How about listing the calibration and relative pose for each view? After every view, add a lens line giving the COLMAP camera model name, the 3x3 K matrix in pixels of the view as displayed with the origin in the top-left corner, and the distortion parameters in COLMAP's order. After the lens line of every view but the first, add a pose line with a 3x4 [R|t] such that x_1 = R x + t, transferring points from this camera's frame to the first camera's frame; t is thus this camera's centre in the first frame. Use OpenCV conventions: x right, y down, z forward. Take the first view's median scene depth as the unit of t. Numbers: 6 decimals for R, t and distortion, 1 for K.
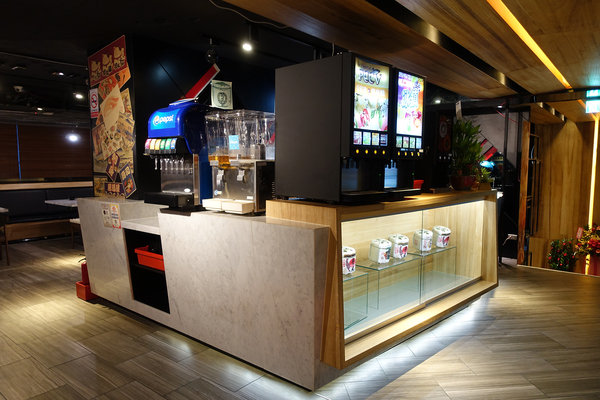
lens RADIAL K [[412.2, 0, 300.3], [0, 412.2, 200.1], [0, 0, 1]] dist [0.001626, -0.000469]
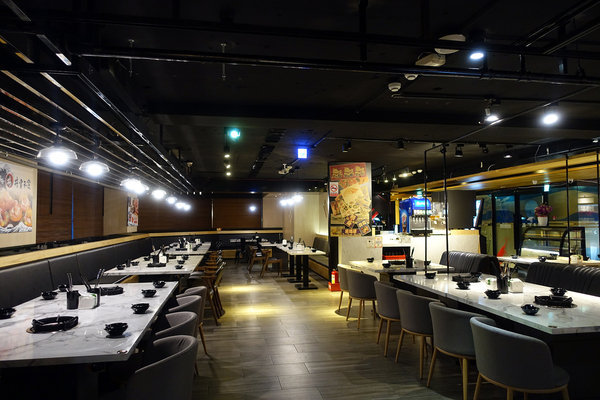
lens RADIAL K [[412.2, 0, 300.8], [0, 412.2, 200.7], [0, 0, 1]] dist [0.001626, -0.000469]
pose [[0.645930, 0.022670, 0.763060, -2.193089], [0.076550, 0.992597, -0.094289, -0.006750], [-0.759549, 0.119316, 0.639413, -0.139977]]
